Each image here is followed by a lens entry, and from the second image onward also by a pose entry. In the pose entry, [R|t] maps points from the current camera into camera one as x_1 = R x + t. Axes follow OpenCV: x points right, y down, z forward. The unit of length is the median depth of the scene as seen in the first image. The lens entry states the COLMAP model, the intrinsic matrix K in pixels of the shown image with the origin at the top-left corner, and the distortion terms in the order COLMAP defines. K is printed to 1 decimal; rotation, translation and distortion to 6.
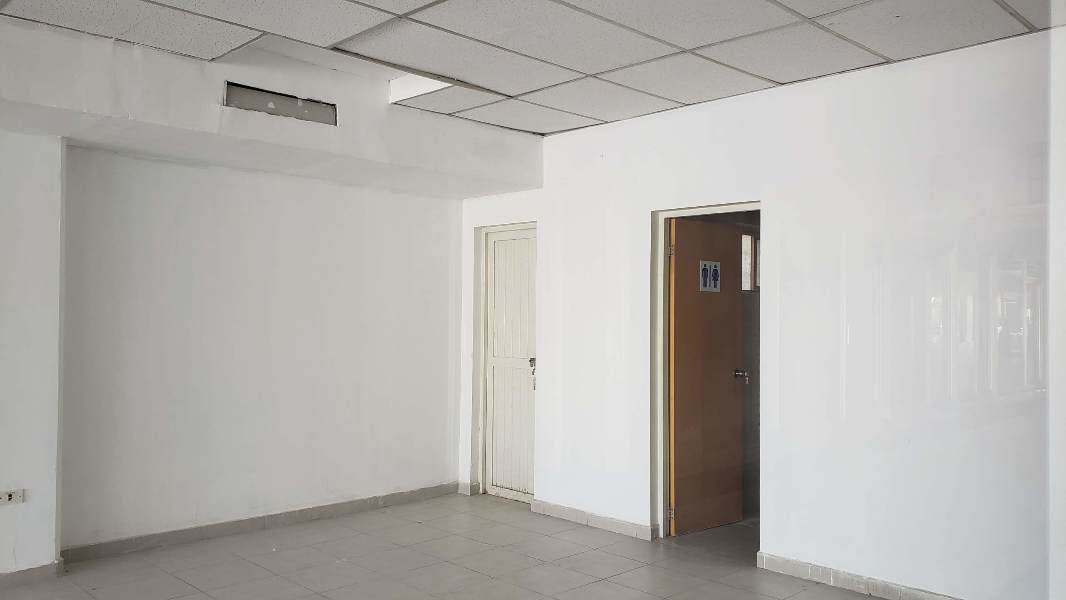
lens RADIAL K [[819.8, 0, 527.8], [0, 819.8, 298.1], [0, 0, 1]] dist [0.000845, -0.000649]
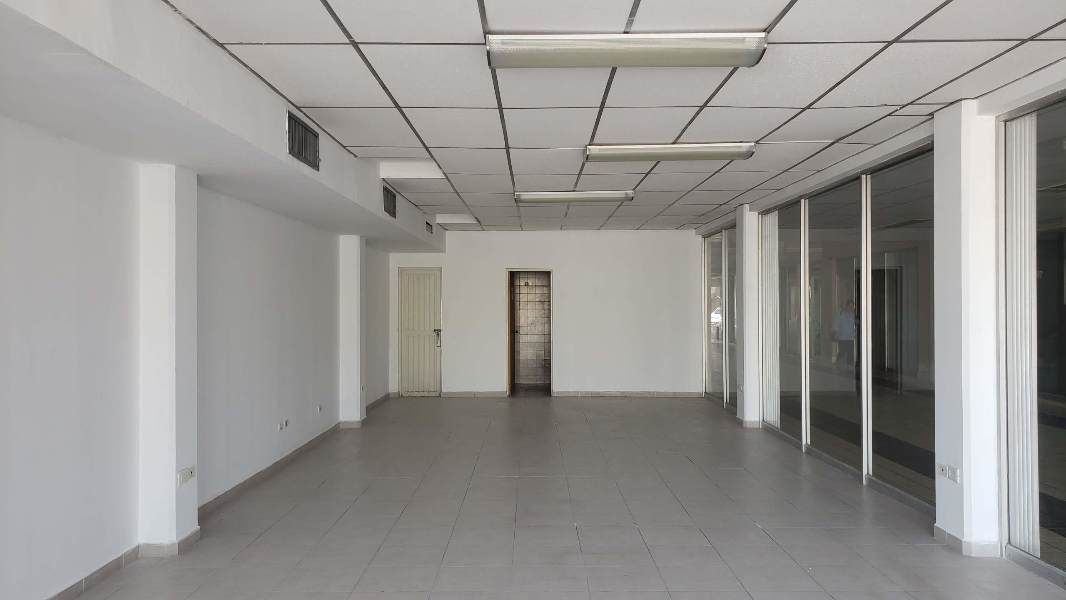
lens RADIAL K [[819.8, 0, 535.1], [0, 819.8, 300.5], [0, 0, 1]] dist [0.000845, -0.000649]
pose [[0.691014, -0.007550, 0.722802, -1.317147], [-0.000647, 0.999939, 0.011063, -0.024988], [-0.722842, -0.008113, 0.690966, -0.669641]]
